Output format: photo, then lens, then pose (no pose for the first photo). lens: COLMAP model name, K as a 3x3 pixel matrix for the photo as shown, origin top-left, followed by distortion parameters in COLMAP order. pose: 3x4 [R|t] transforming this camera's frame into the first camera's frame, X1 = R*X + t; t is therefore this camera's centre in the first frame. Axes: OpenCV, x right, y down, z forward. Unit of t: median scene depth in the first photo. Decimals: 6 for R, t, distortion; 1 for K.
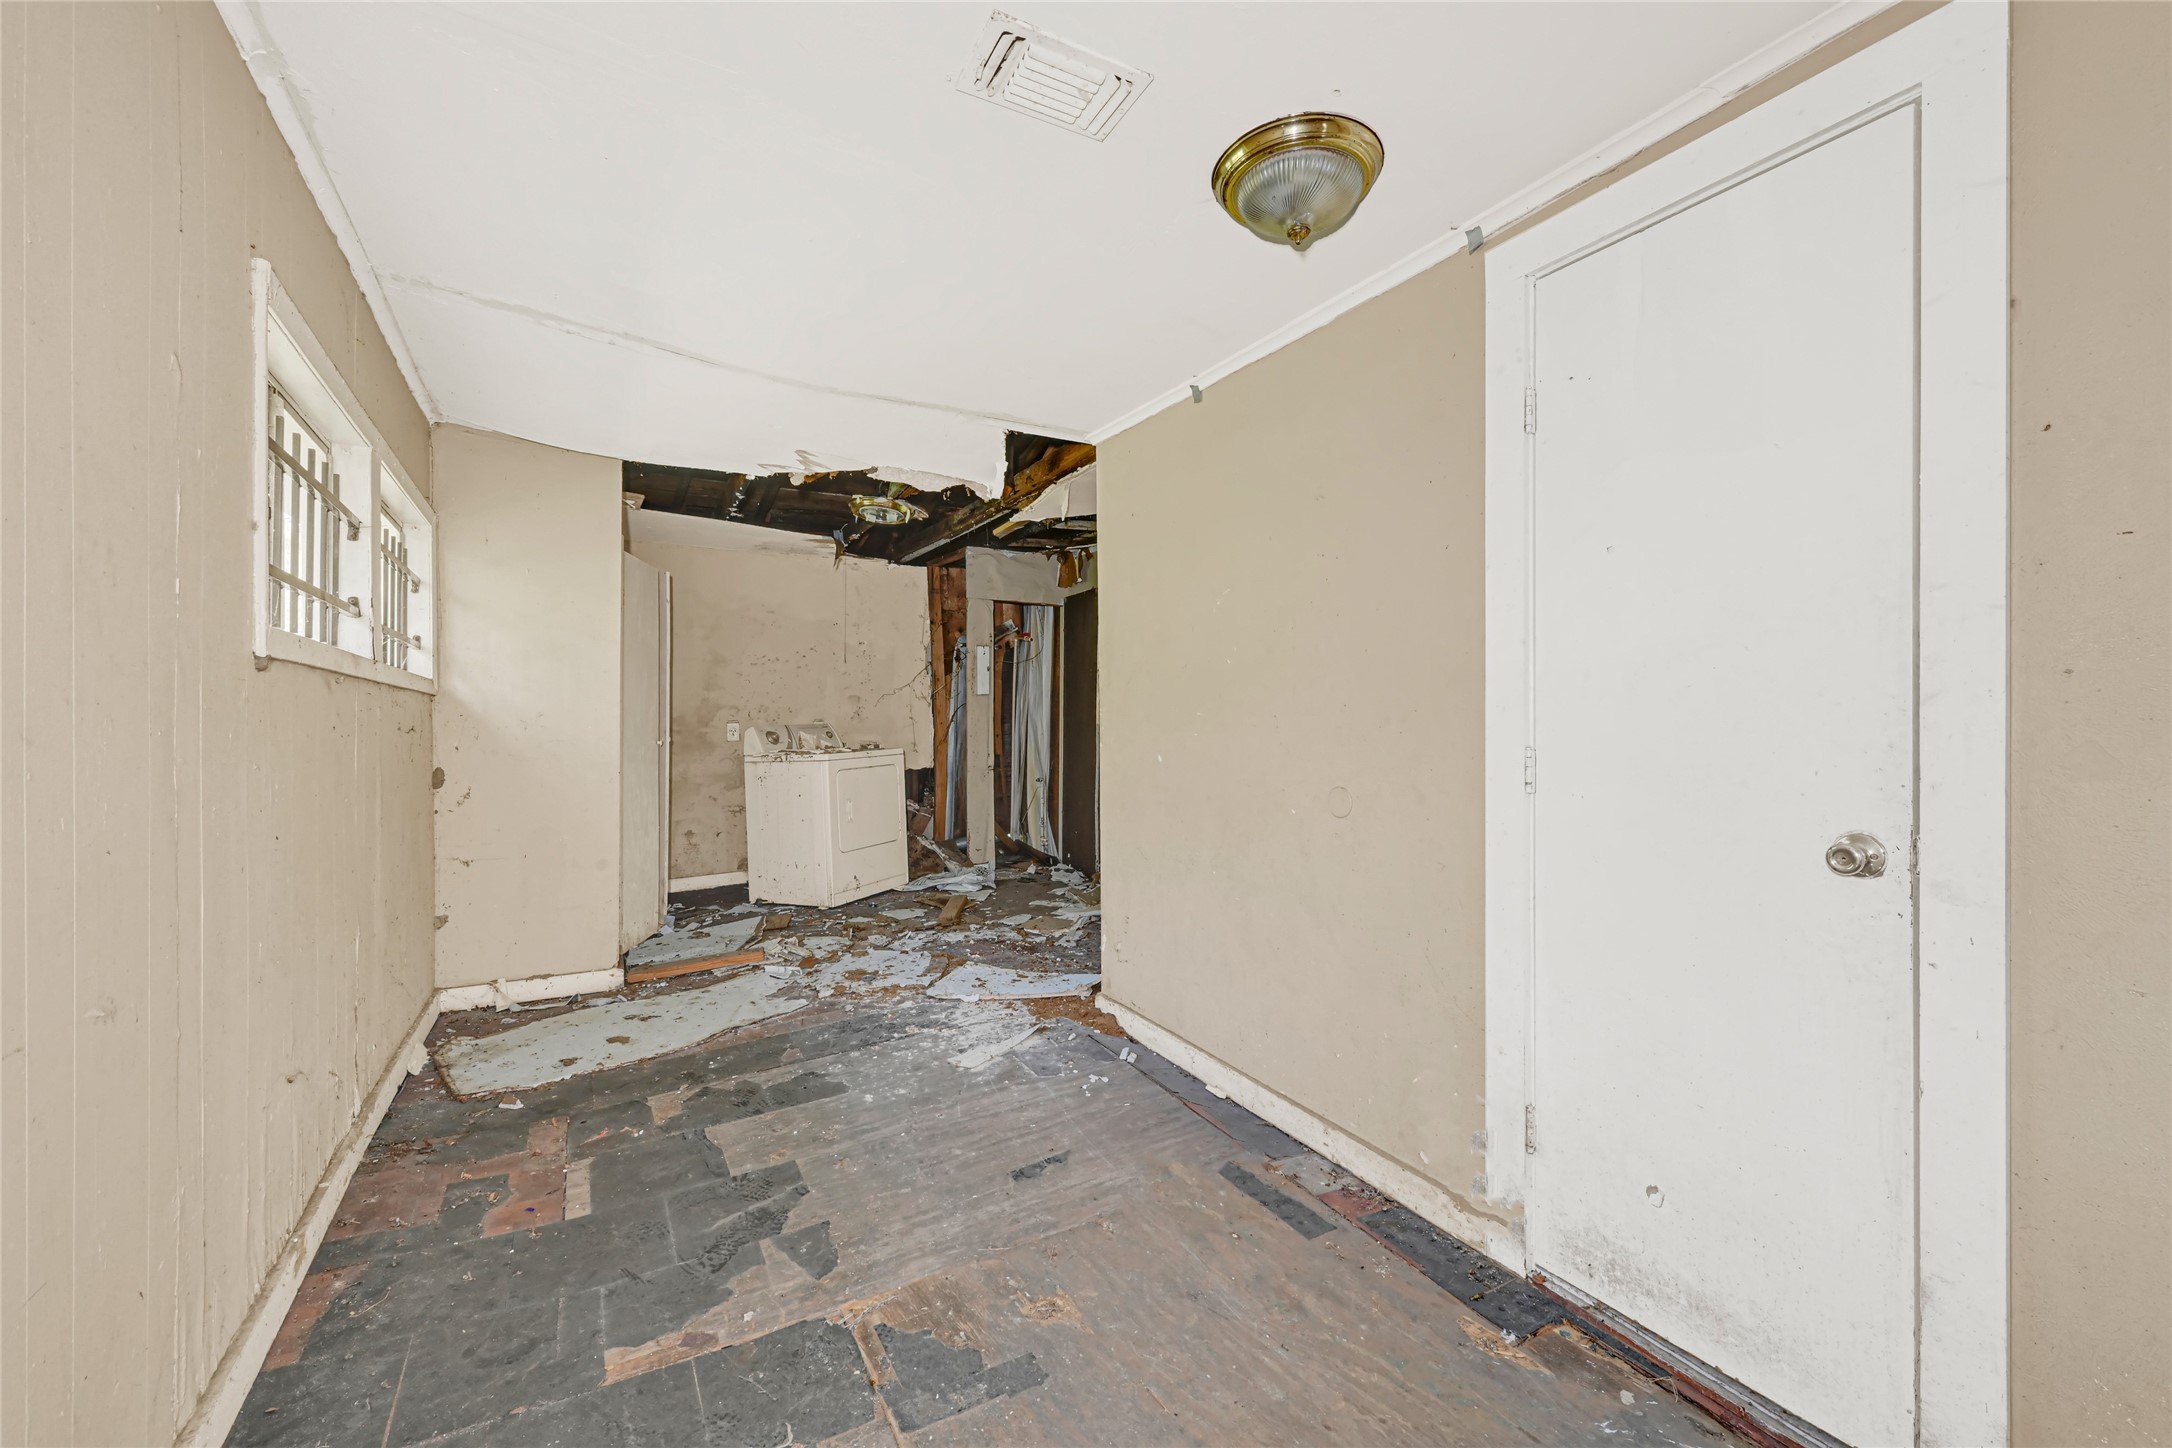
lens RADIAL K [[874.2, 0, 1084.9], [0, 874.2, 725.3], [0, 0, 1]] dist [0.000925, -0.000001]
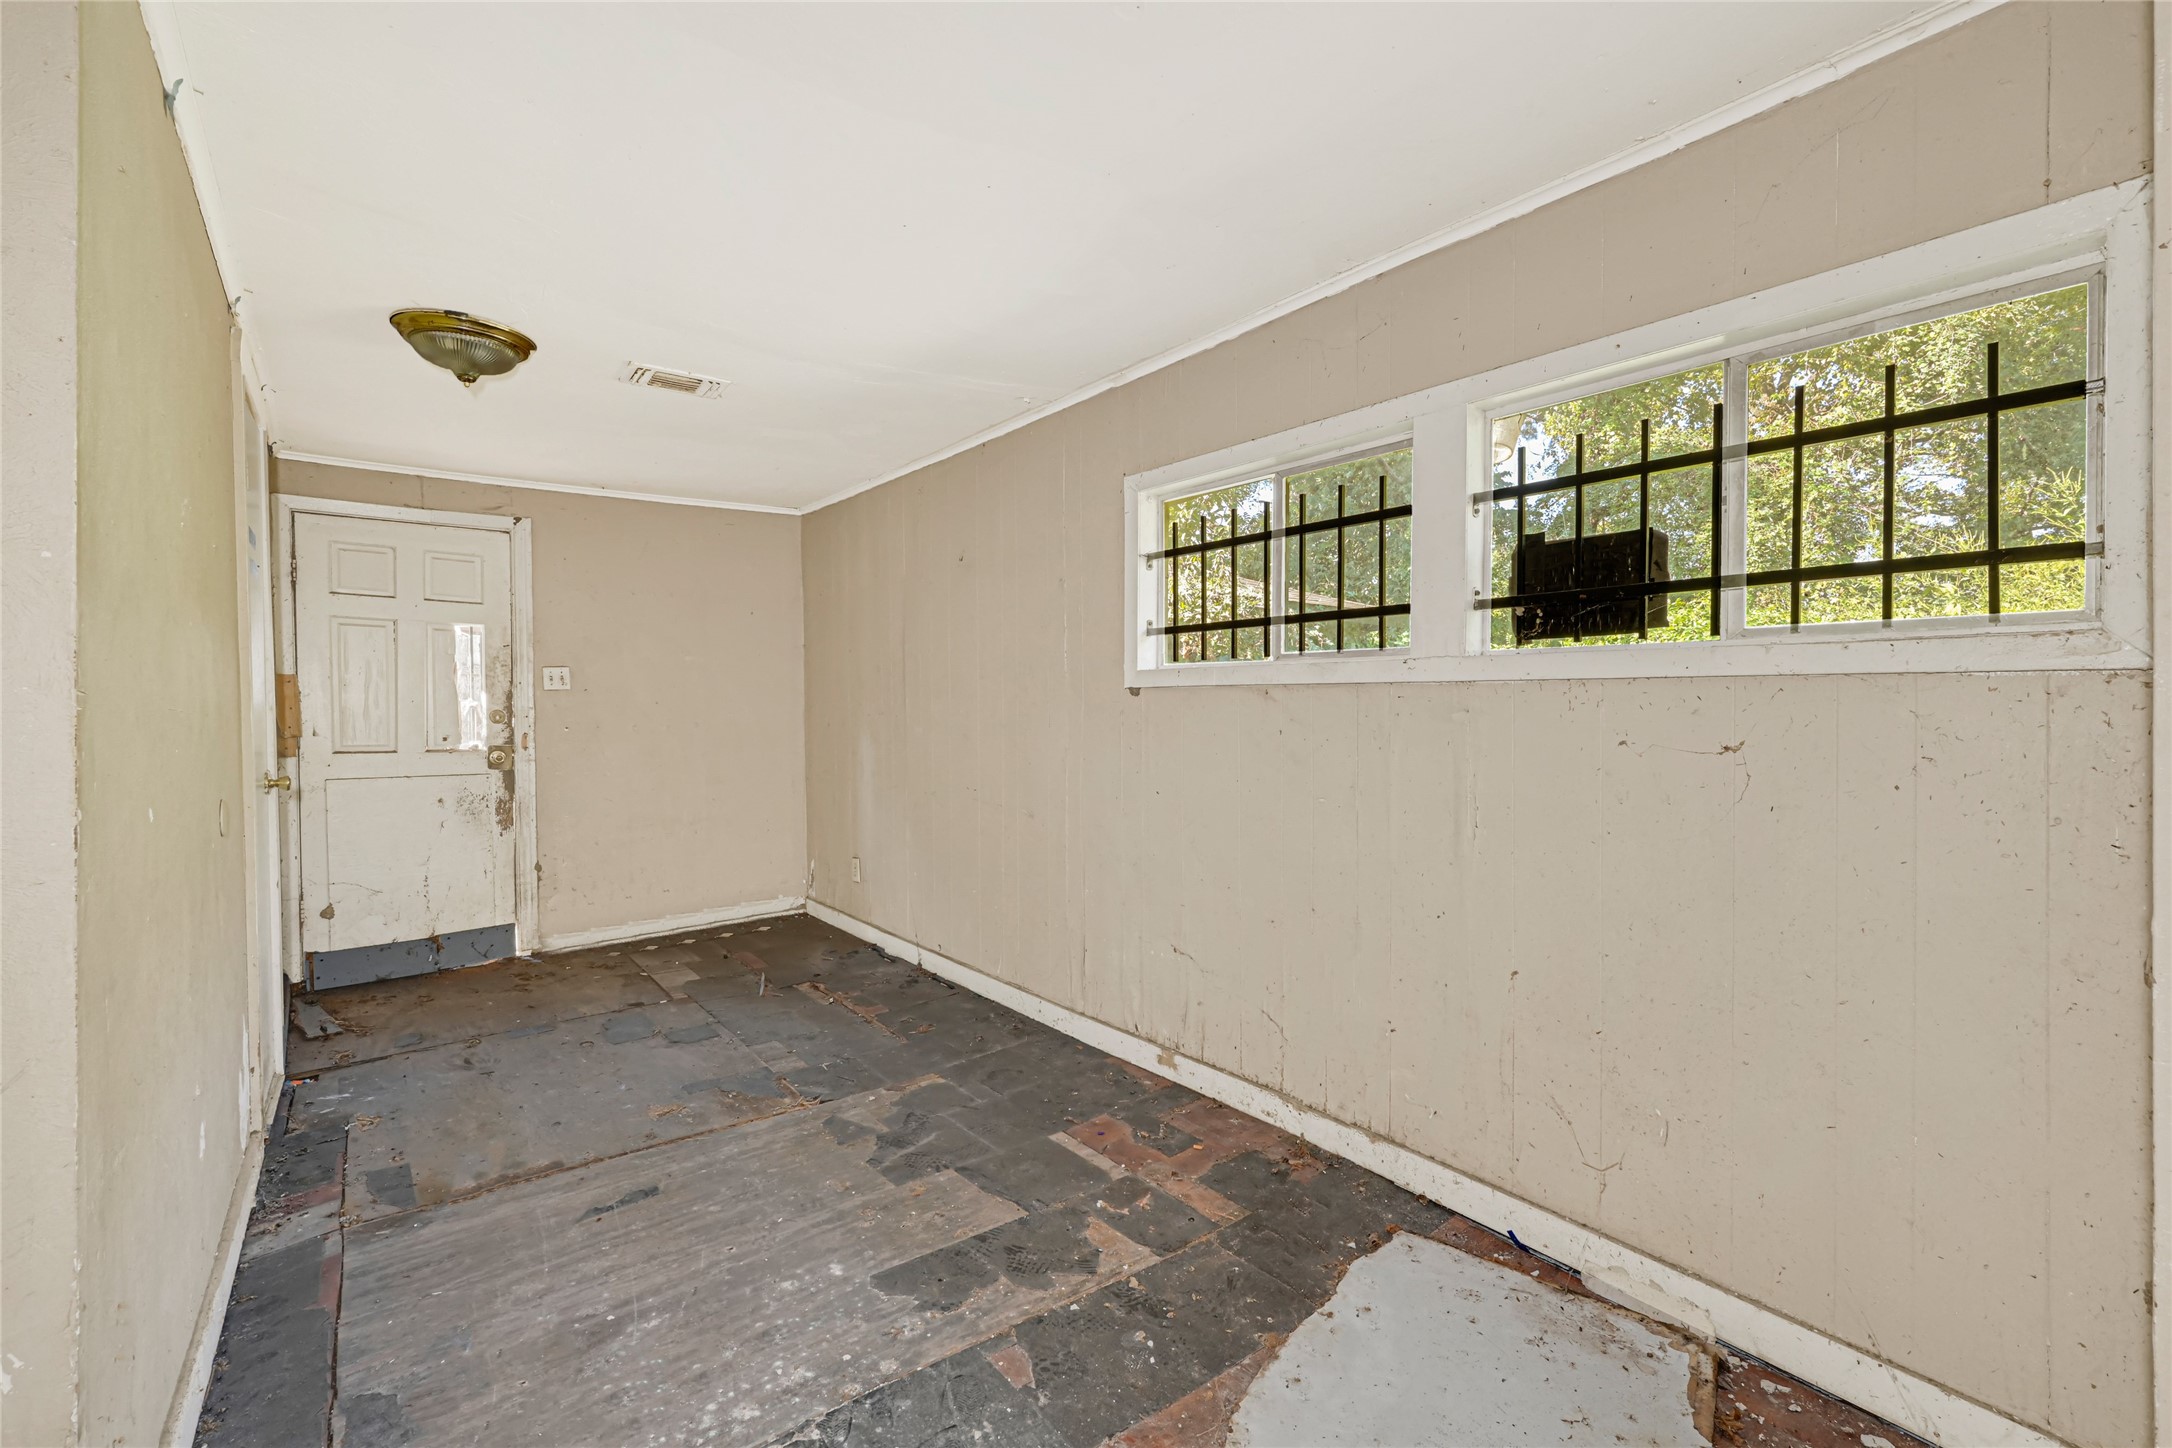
lens RADIAL K [[874.2, 0, 1089.2], [0, 874.2, 716.6], [0, 0, 1]] dist [0.000925, -0.000001]
pose [[-0.984336, -0.005332, -0.176221, -0.373072], [-0.007755, 0.999885, 0.013068, -0.028535], [0.176131, 0.014230, -0.984264, 1.994594]]
